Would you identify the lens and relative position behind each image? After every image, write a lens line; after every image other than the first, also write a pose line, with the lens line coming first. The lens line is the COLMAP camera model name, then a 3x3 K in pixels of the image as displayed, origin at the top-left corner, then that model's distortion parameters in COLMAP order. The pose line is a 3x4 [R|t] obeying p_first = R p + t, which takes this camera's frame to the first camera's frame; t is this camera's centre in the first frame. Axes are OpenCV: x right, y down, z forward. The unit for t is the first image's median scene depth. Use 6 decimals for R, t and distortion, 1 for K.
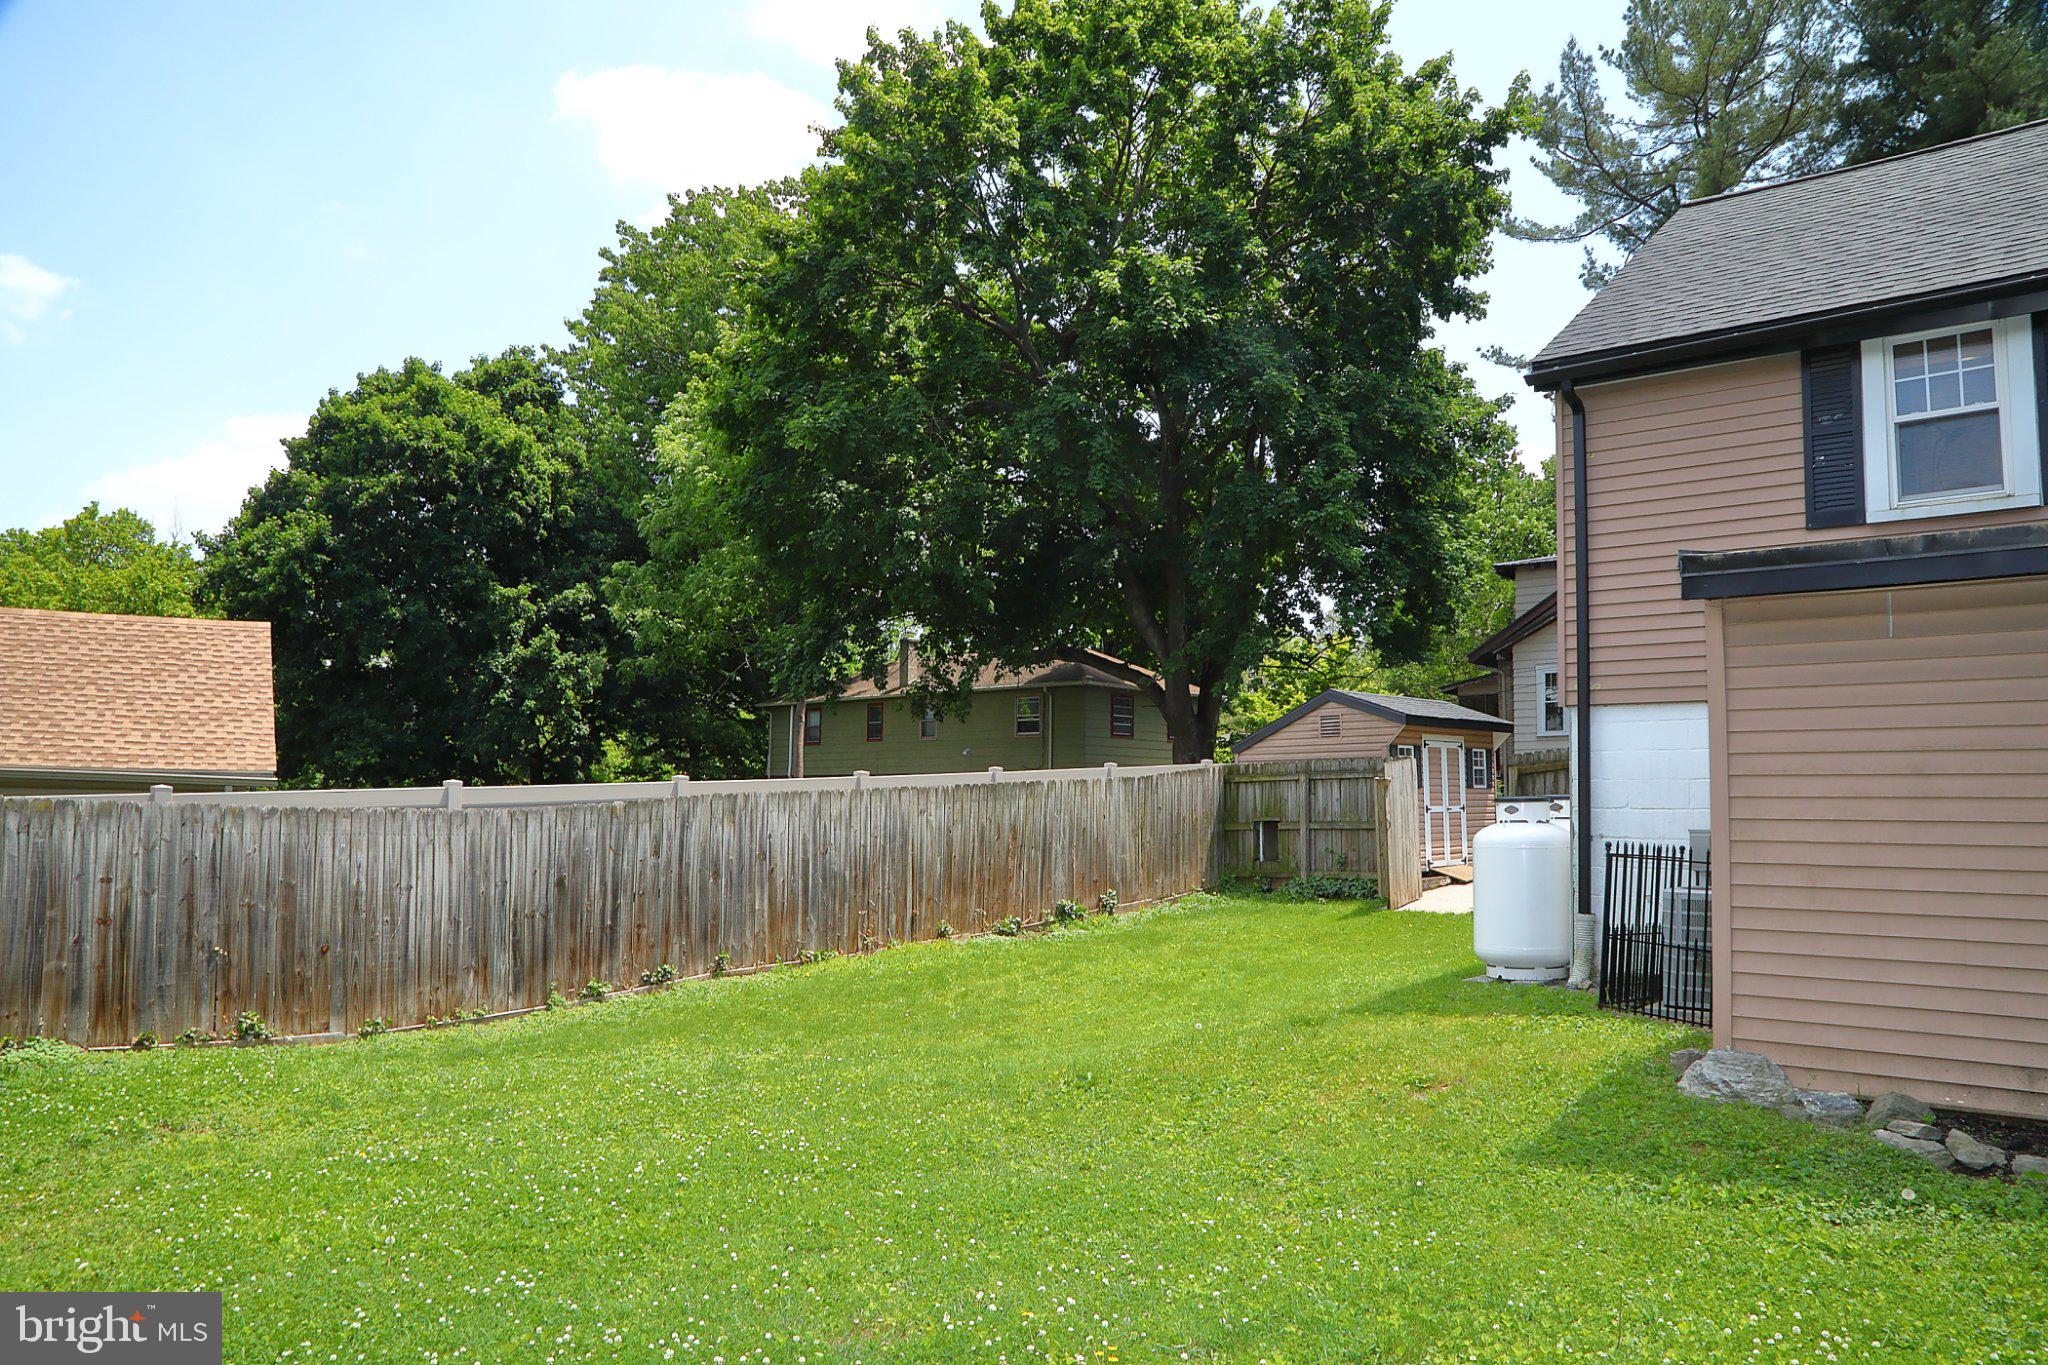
lens RADIAL K [[1404.1, 0, 1024.0], [0, 1404.1, 682.5], [0, 0, 1]] dist [-0.108144, 0.034476]
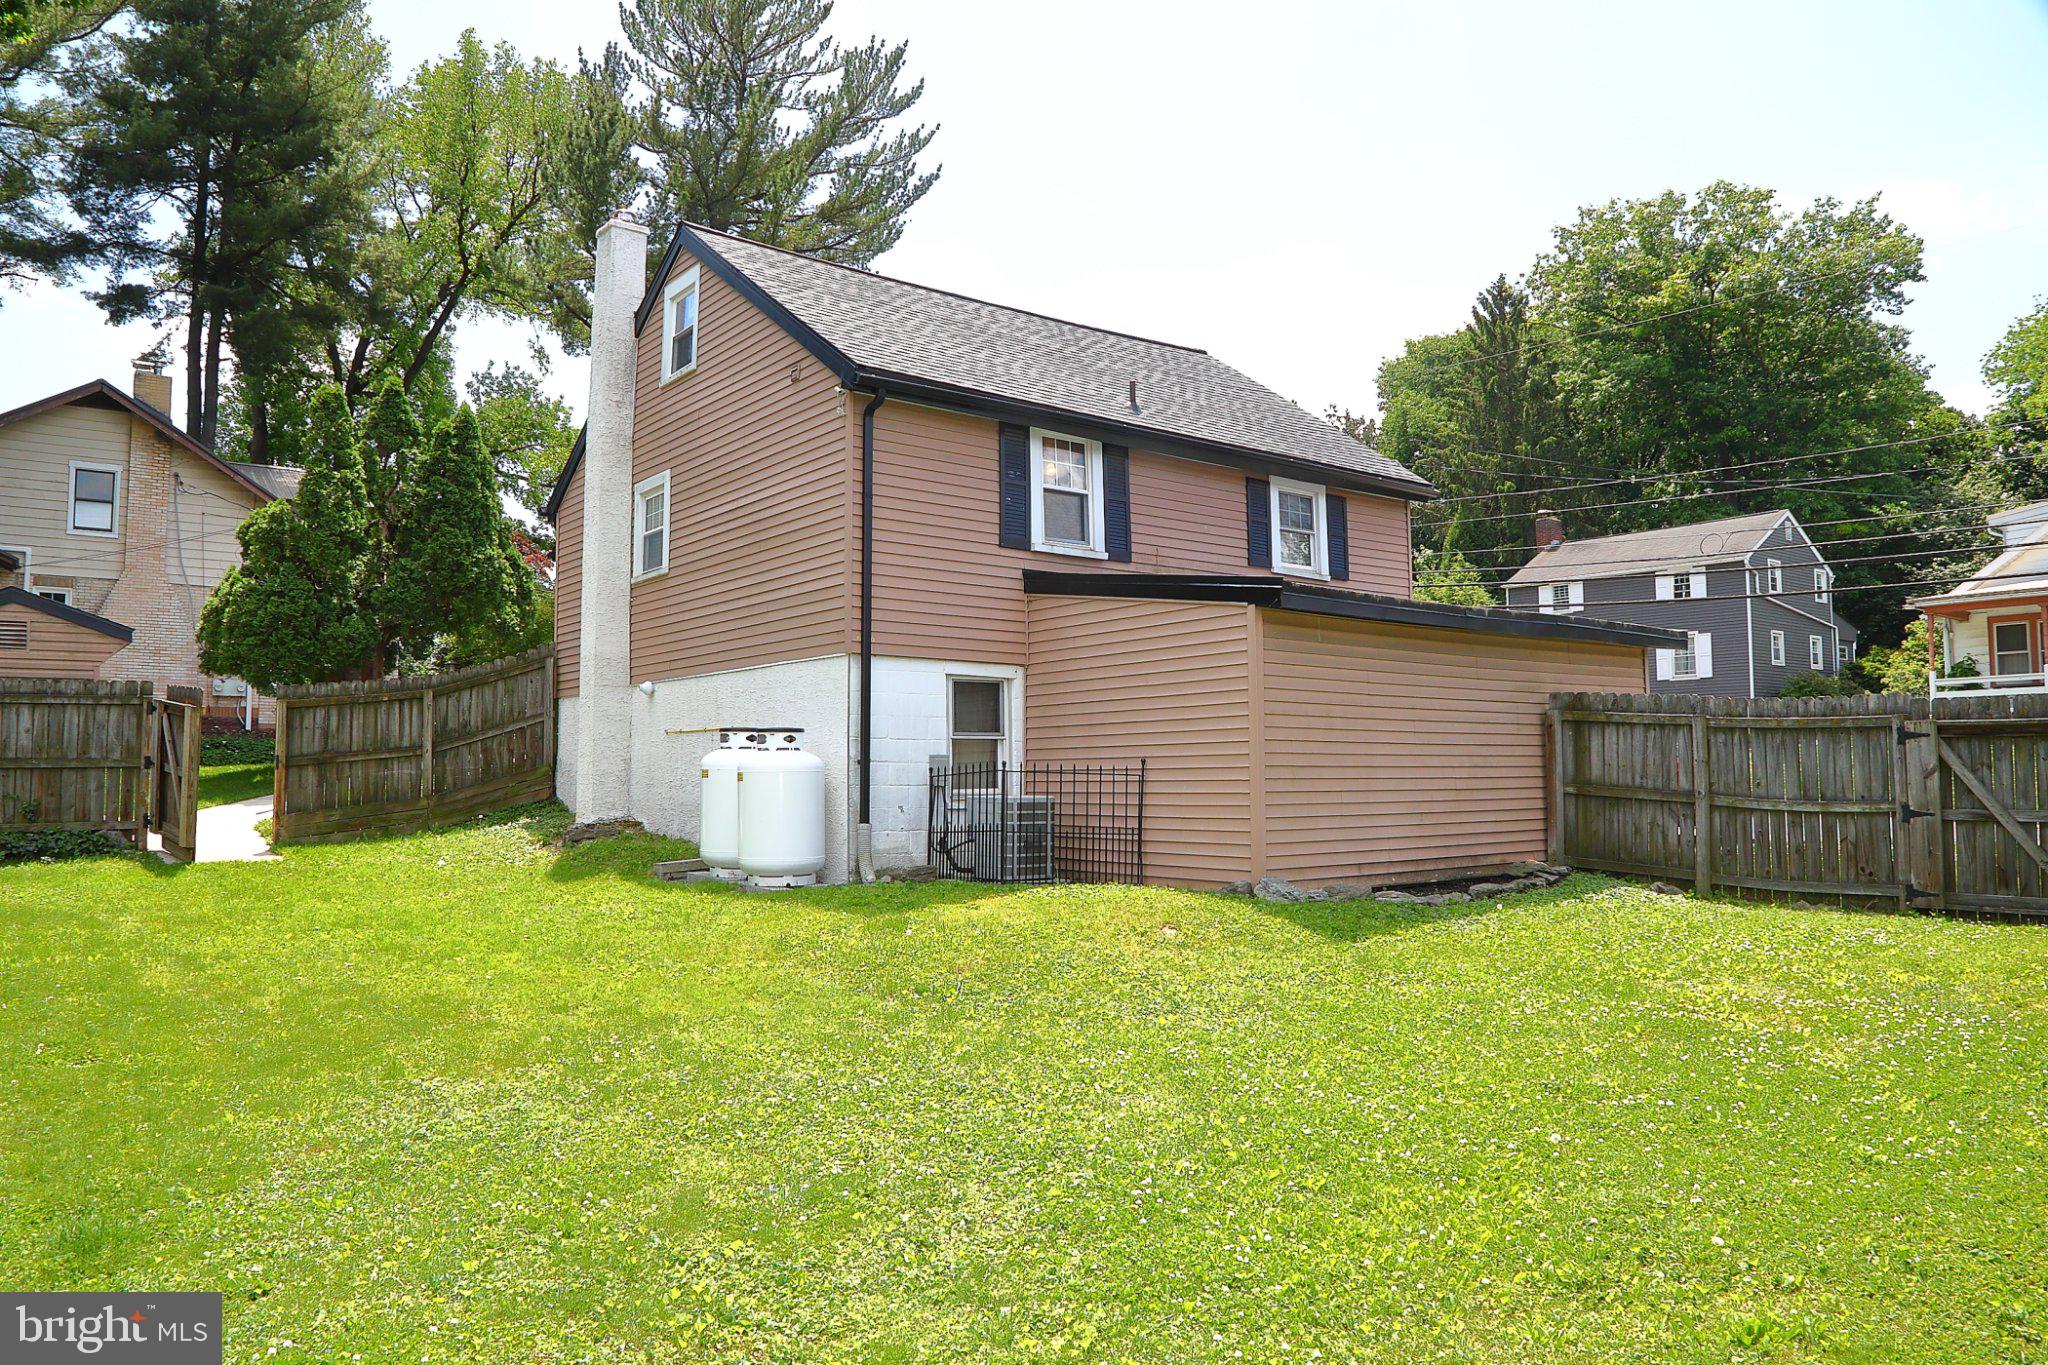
lens RADIAL K [[1395.0, 0, 999.3], [0, 1395.0, 683.0], [0, 0, 1]] dist [-0.092201, 0.006202]
pose [[0.164543, 0.043984, 0.985389, -0.858201], [-0.081208, 0.996218, -0.030907, 0.076237], [-0.983021, -0.074936, 0.167492, 0.727353]]
